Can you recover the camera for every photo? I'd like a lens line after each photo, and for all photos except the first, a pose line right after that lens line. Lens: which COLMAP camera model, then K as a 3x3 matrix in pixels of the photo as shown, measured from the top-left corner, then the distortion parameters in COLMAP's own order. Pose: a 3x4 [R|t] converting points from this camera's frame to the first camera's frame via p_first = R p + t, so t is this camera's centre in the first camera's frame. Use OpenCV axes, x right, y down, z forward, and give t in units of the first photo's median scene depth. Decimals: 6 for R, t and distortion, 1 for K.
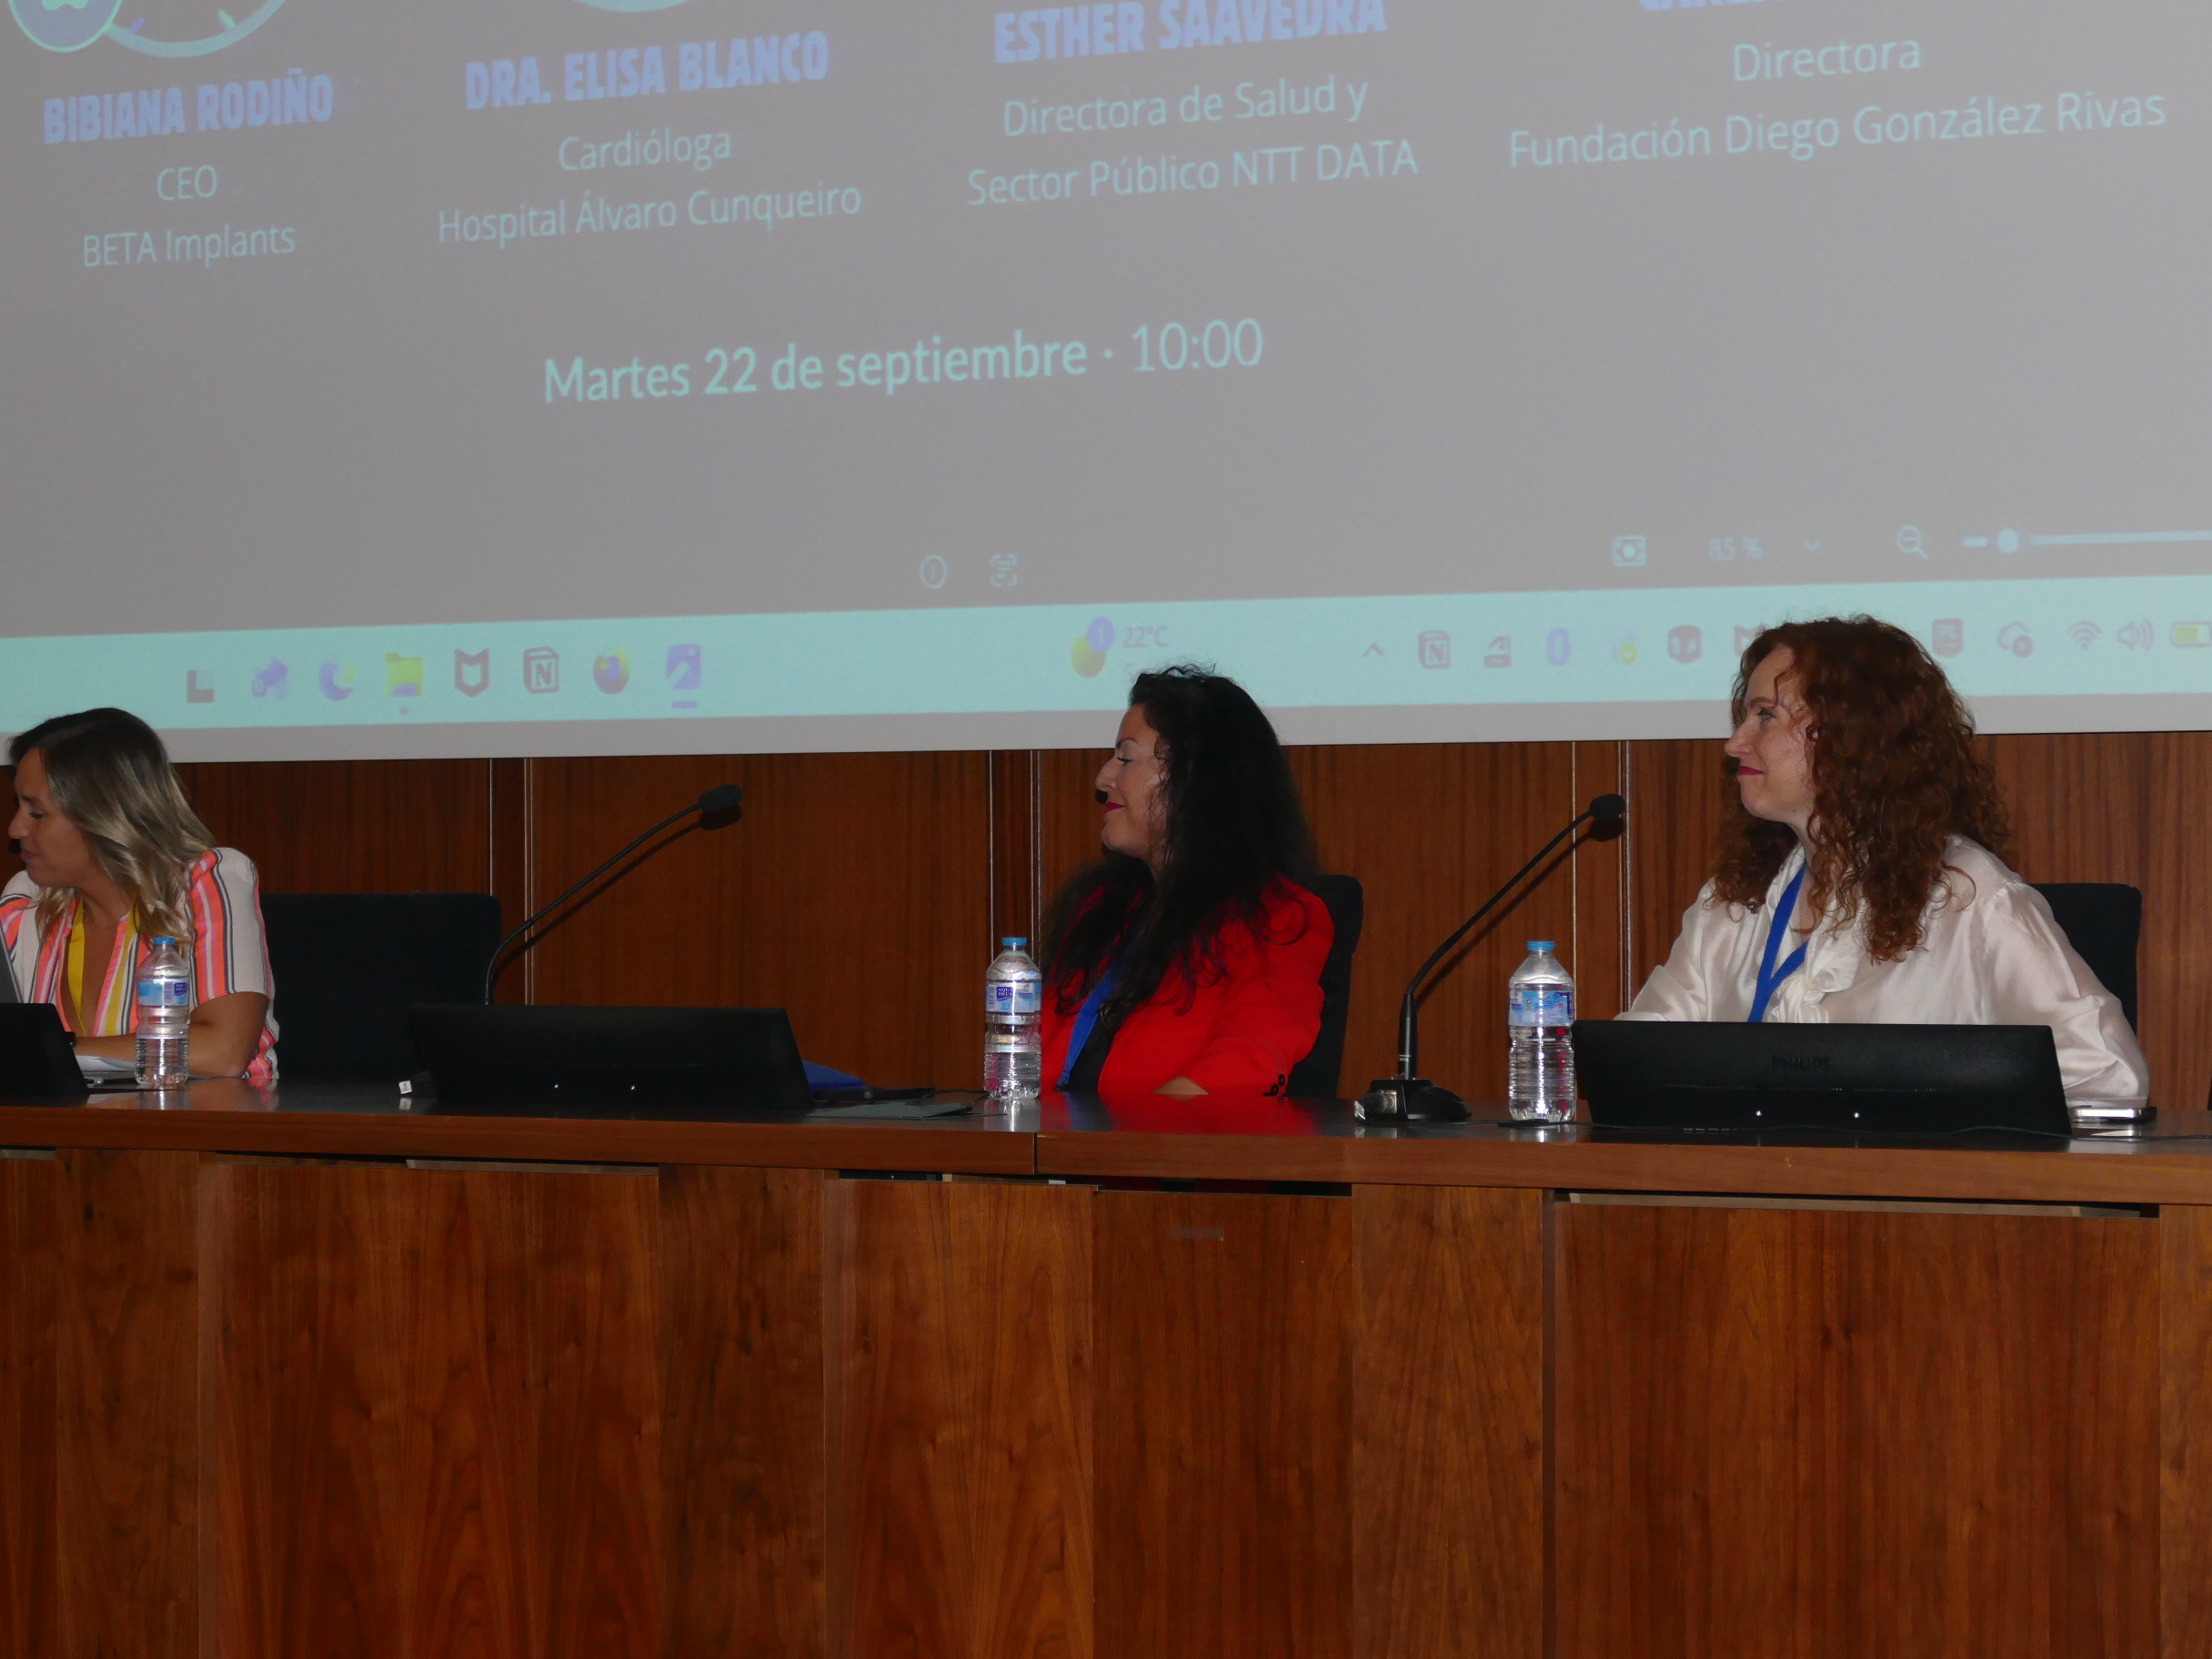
lens RADIAL K [[5251.1, 0, 1103.3], [0, 5251.1, 725.0], [0, 0, 1]] dist [-0.058667, 0.000000]
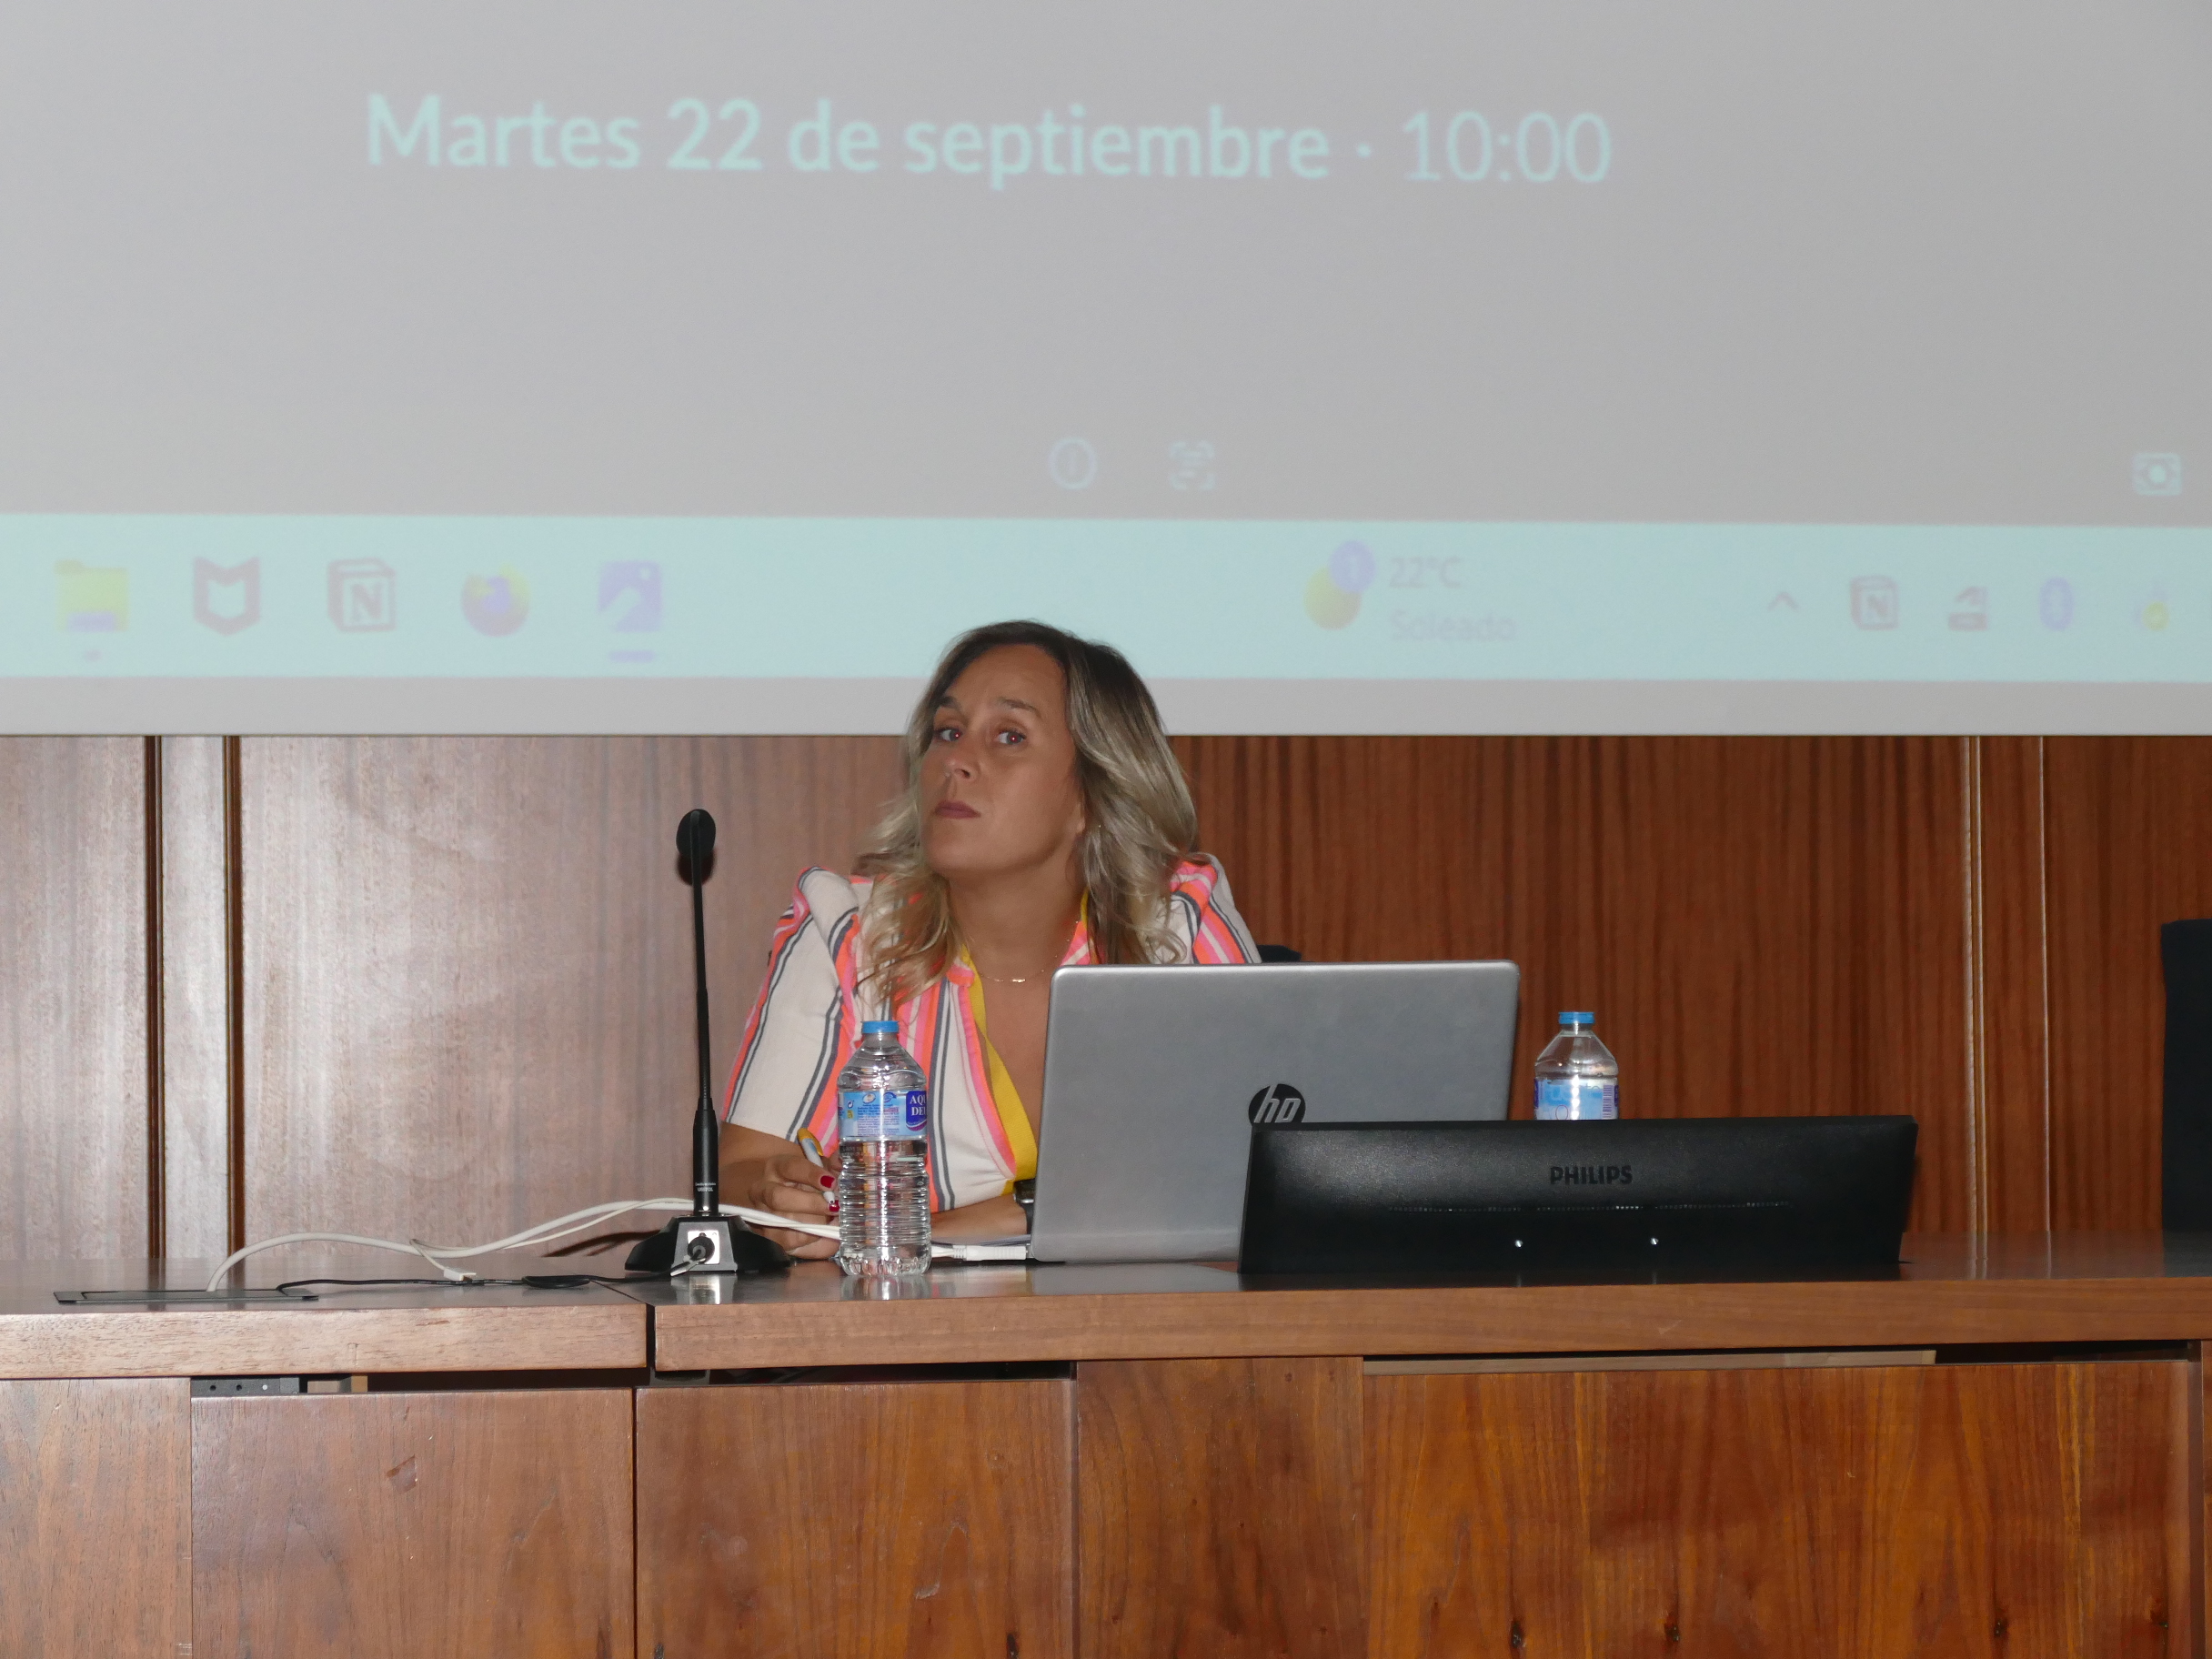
lens RADIAL K [[7165.0, 0, 1202.2], [0, 7165.0, 943.7], [0, 0, 1]] dist [0.158382, 0.000000]
pose [[0.797807, -0.002201, 0.602909, -0.561433], [-0.014374, 0.999640, 0.022671, 0.010533], [-0.602742, -0.026753, 0.797487, 0.267736]]
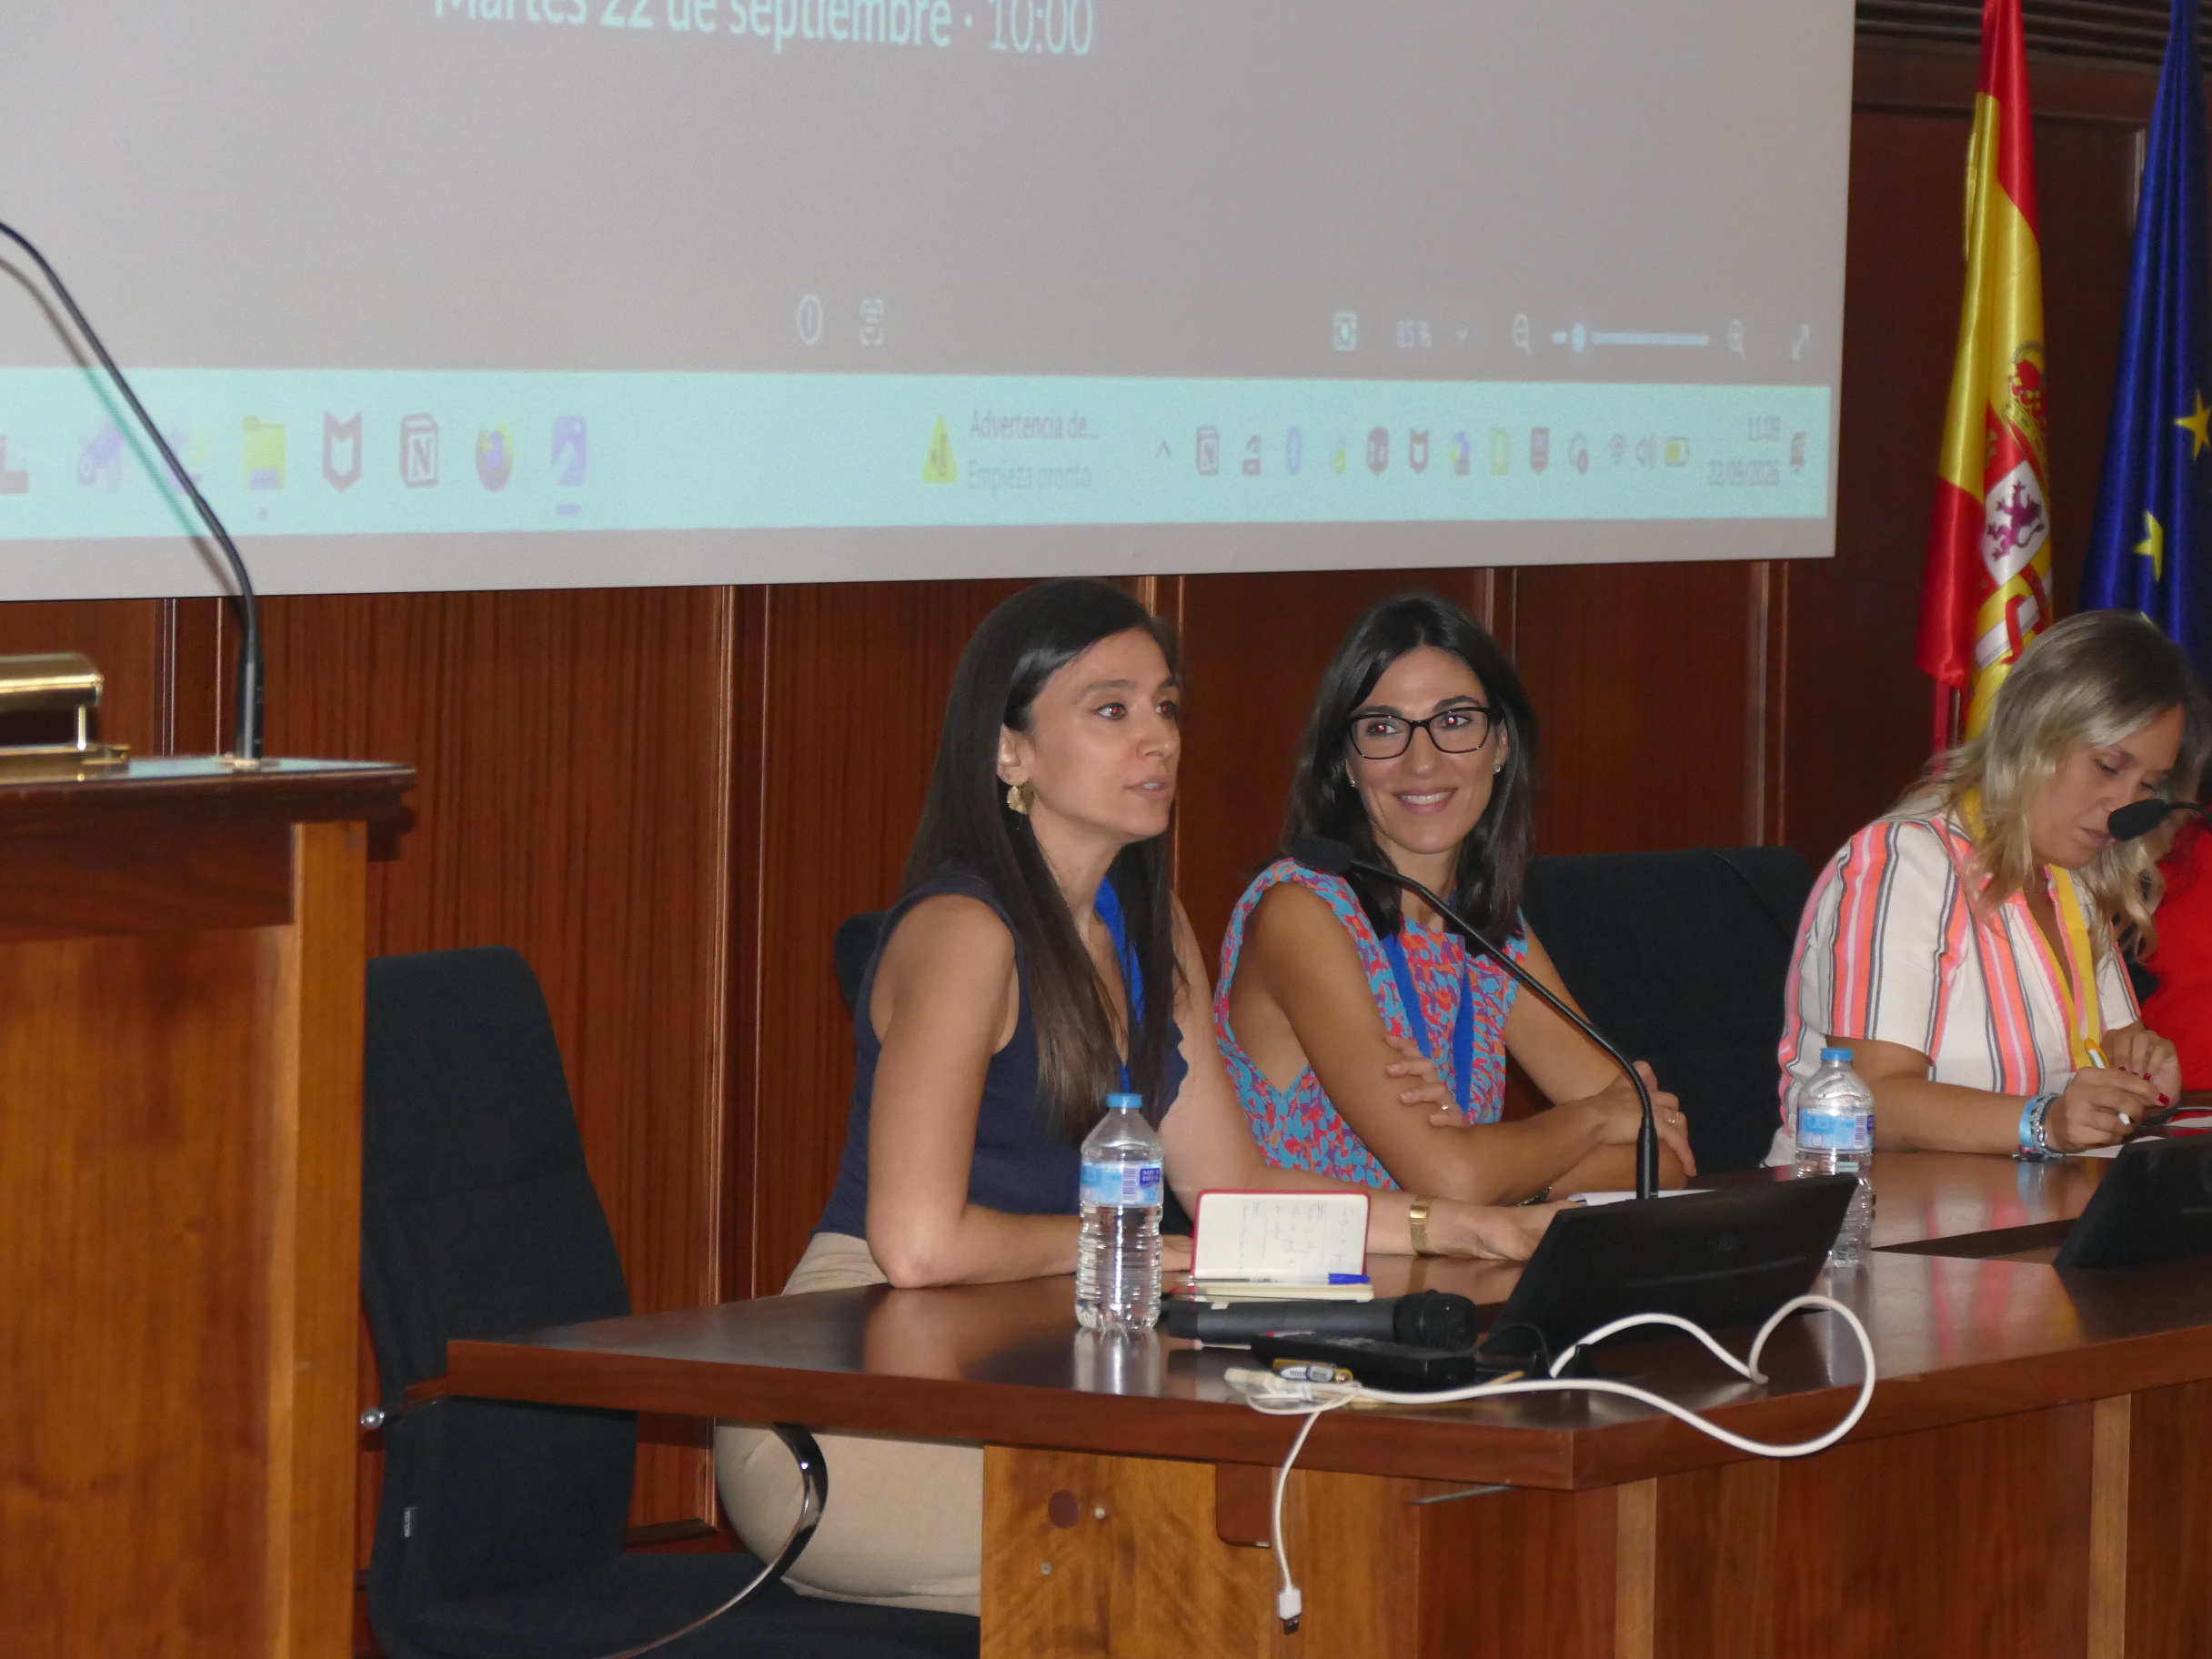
lens RADIAL K [[10842.8, 0, 1108.9], [0, 10842.8, 839.3], [0, 0, 1]] dist [0.149037, 0.000000]
pose [[0.063156, -0.010527, 0.997948, -1.425616], [0.015722, 0.999831, 0.009552, 0.025180], [-0.997880, 0.015086, 0.063310, 0.872888]]
